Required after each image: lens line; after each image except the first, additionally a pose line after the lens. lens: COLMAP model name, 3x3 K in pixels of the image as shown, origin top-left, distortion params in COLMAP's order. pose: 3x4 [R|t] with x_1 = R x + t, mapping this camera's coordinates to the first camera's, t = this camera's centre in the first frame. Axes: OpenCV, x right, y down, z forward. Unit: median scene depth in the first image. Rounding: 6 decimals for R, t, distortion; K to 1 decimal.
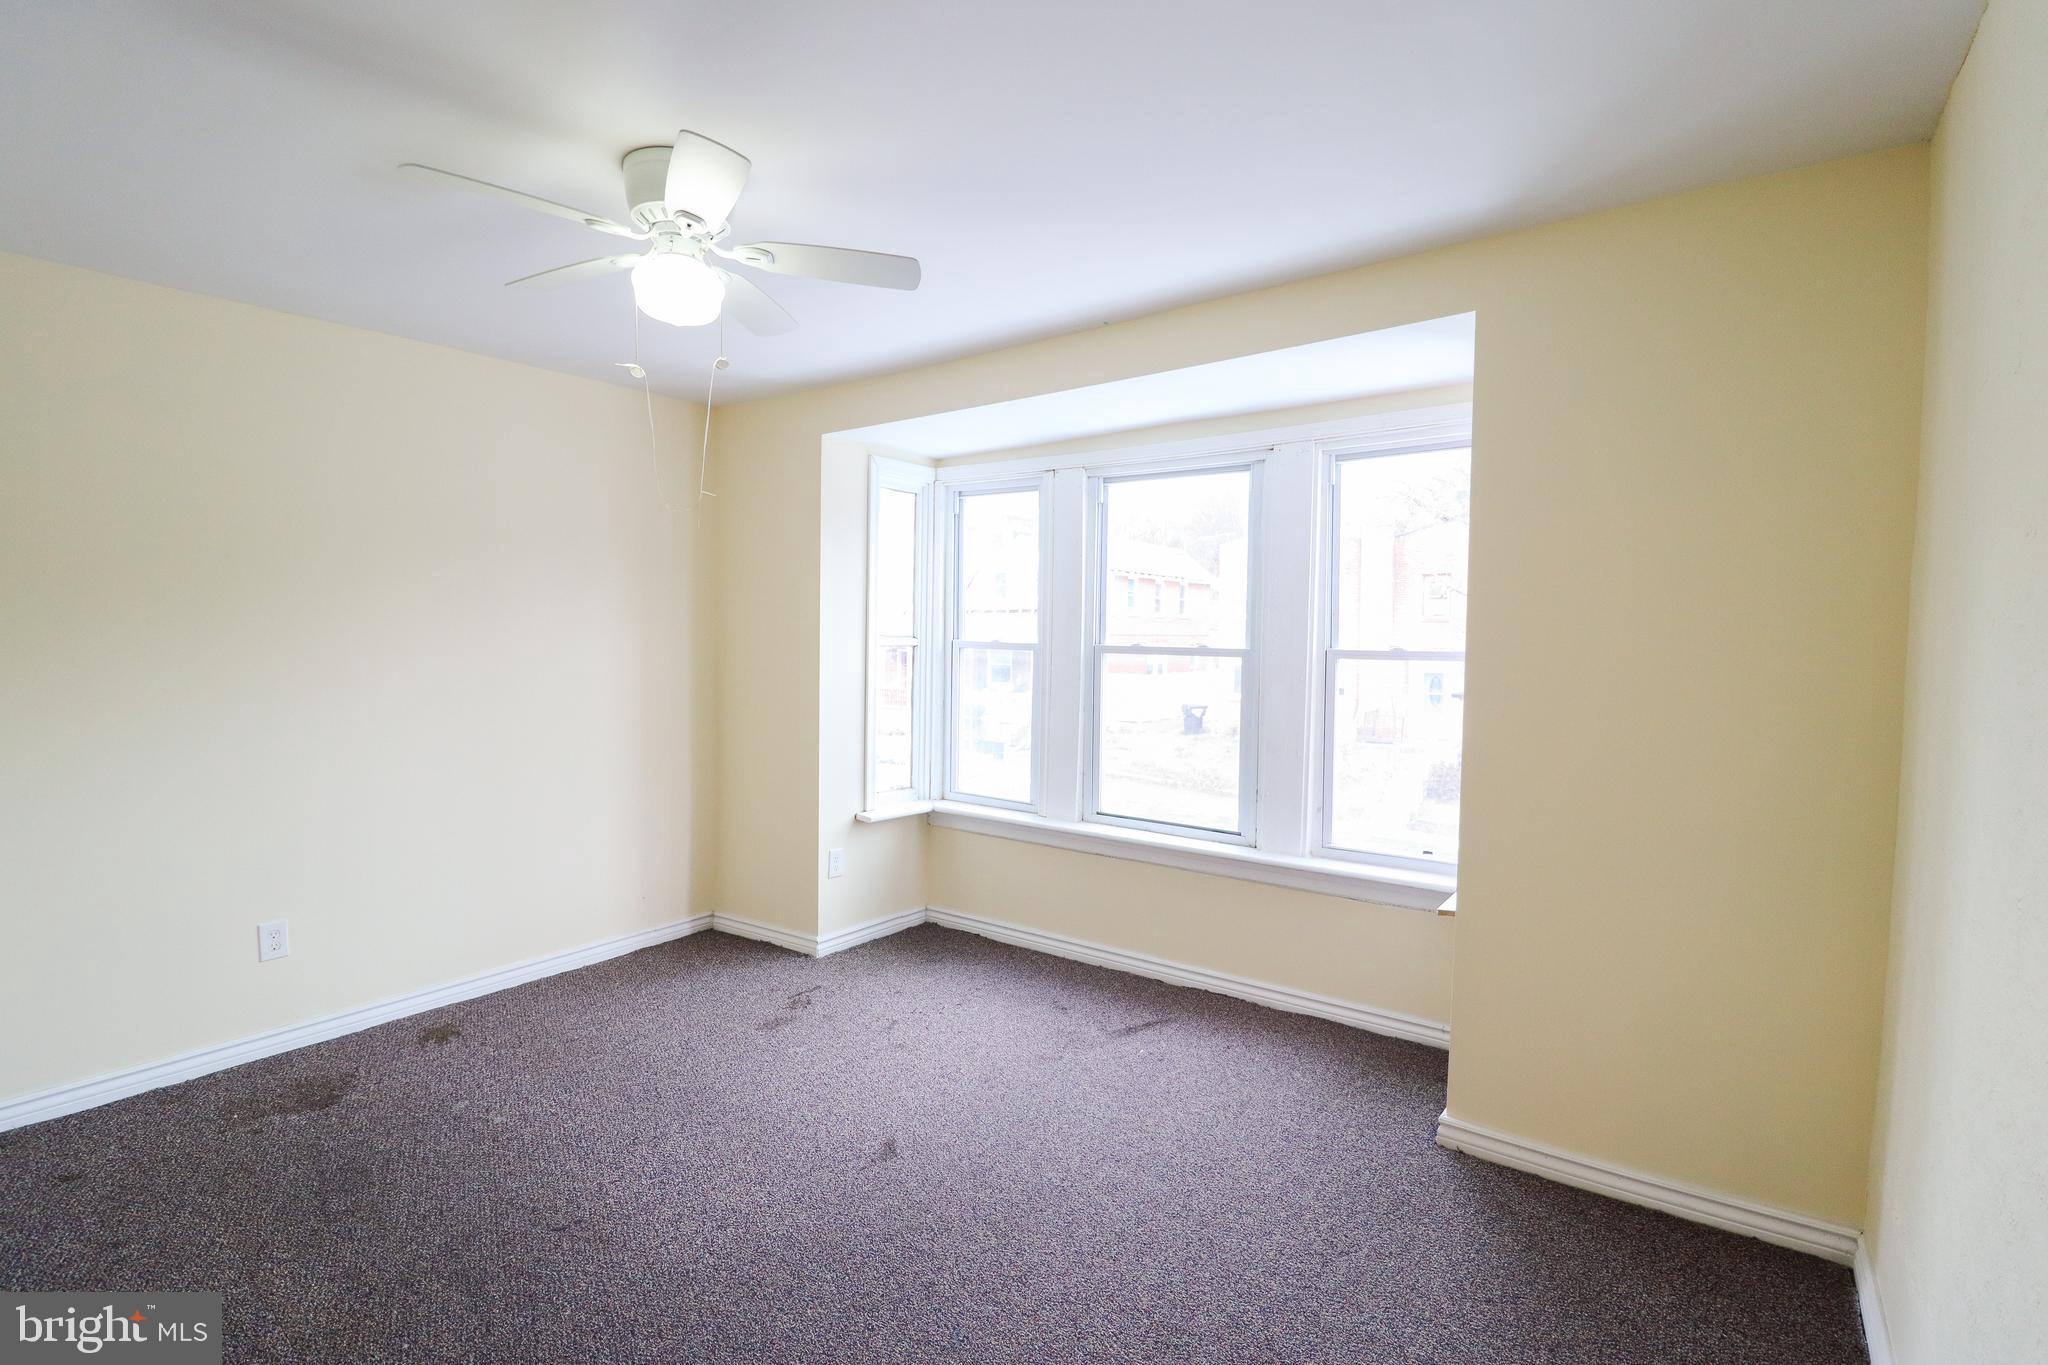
lens RADIAL K [[945.7, 0, 1042.5], [0, 945.7, 671.2], [0, 0, 1]] dist [0.004099, -0.015012]
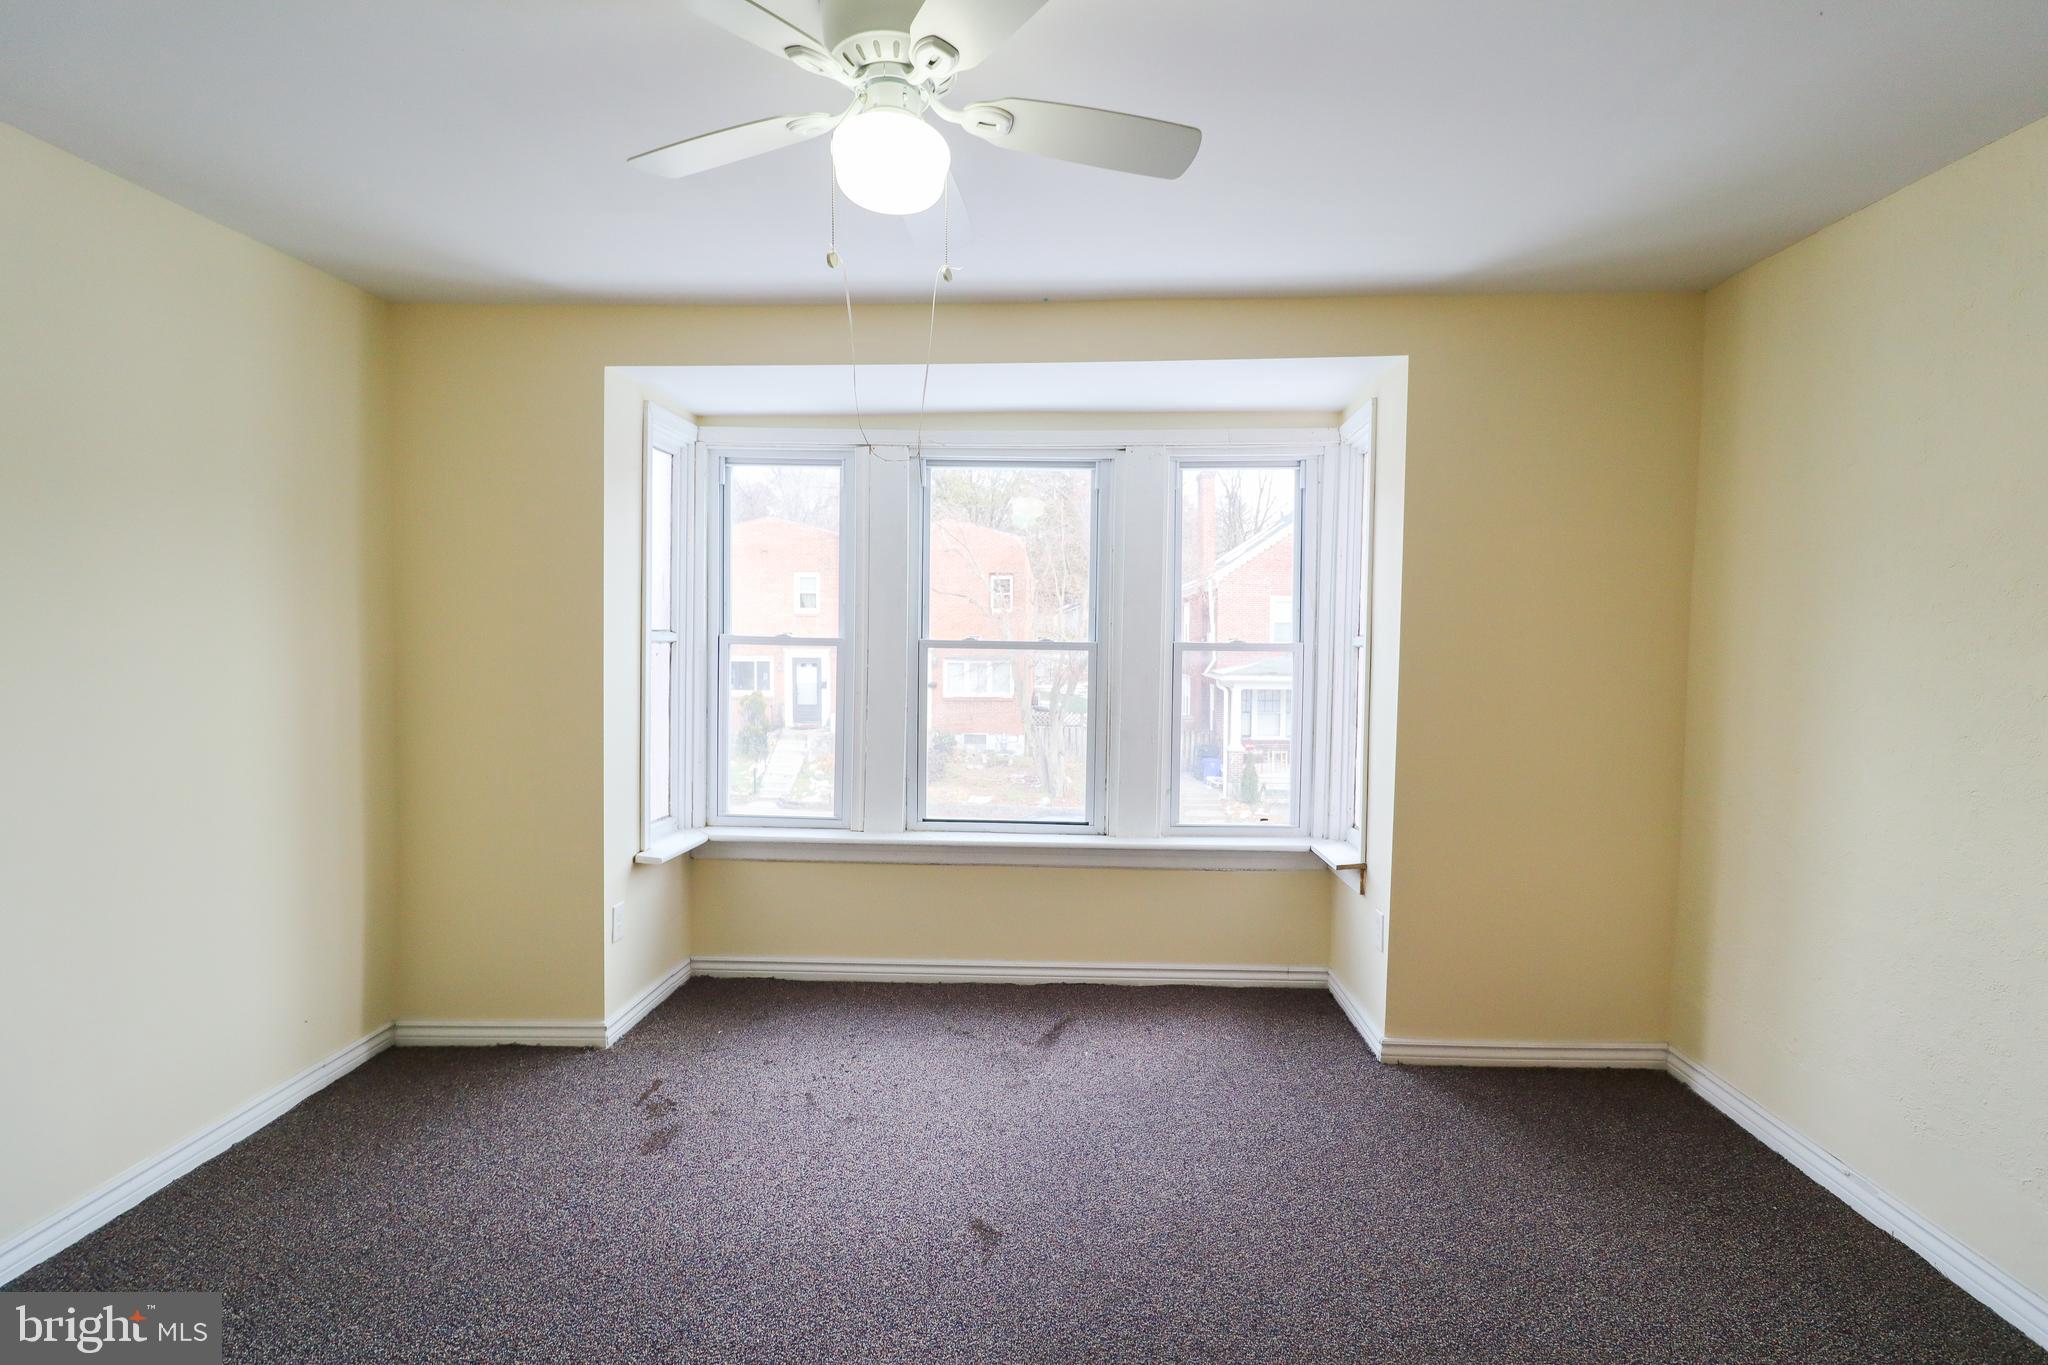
lens RADIAL K [[945.7, 0, 1042.5], [0, 945.7, 671.2], [0, 0, 1]] dist [0.004099, -0.015012]
pose [[0.831282, -0.024174, 0.555325, -0.378179], [0.020247, 0.999708, 0.013210, -0.006687], [-0.555482, 0.000263, 0.831529, 0.170165]]
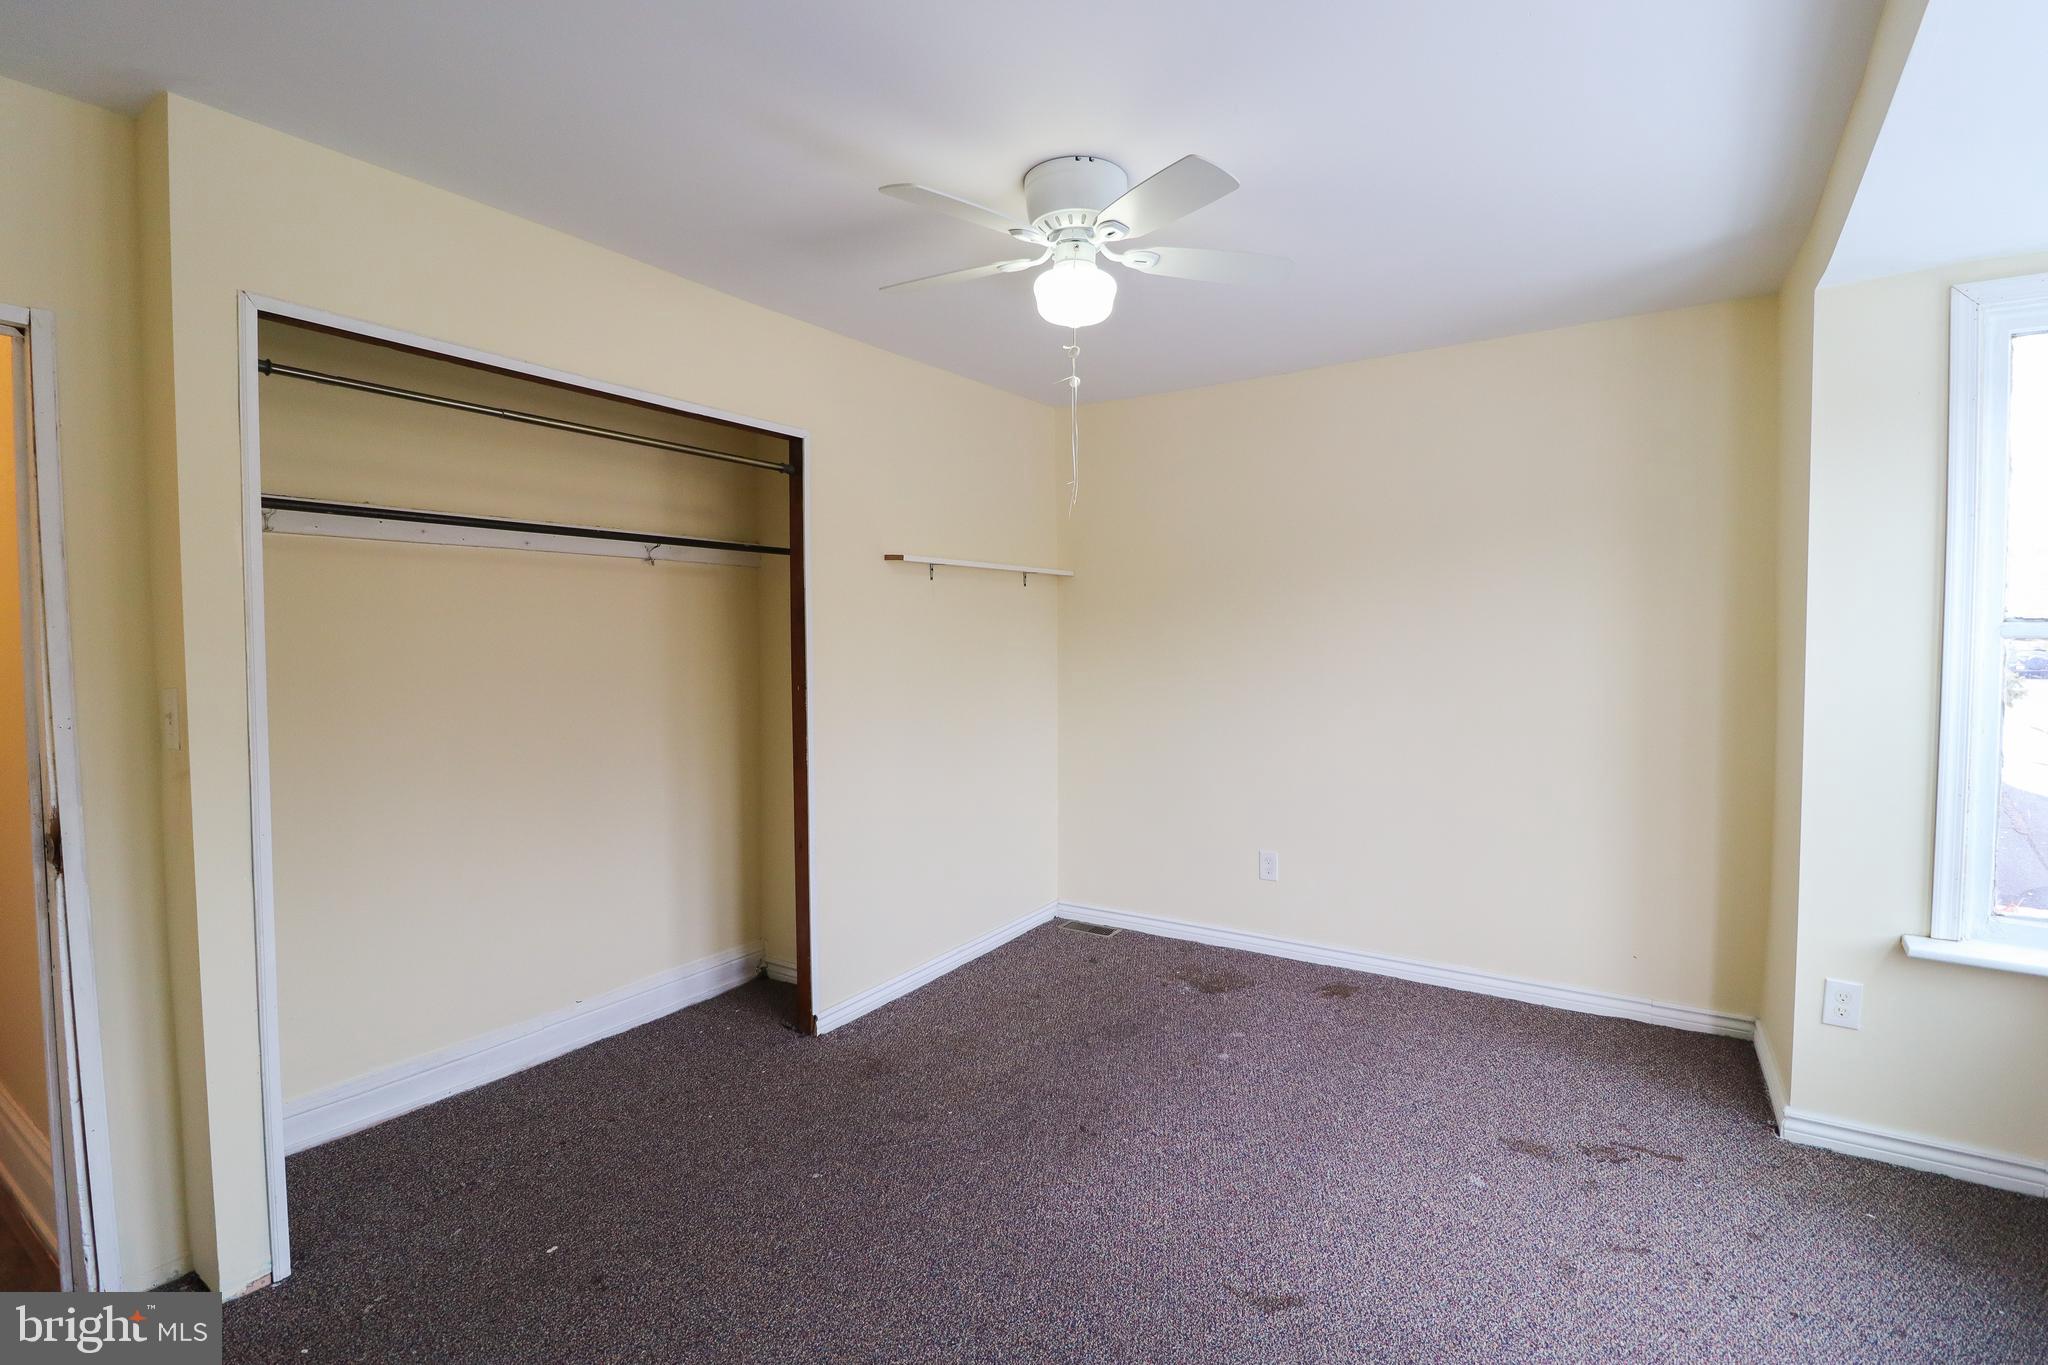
lens RADIAL K [[945.7, 0, 1042.5], [0, 945.7, 671.2], [0, 0, 1]] dist [0.004099, -0.015012]
pose [[0.039177, 0.028481, -0.998826, 0.364532], [-0.033088, 0.999083, 0.027191, -0.004320], [0.998684, 0.031984, 0.040083, 0.500122]]
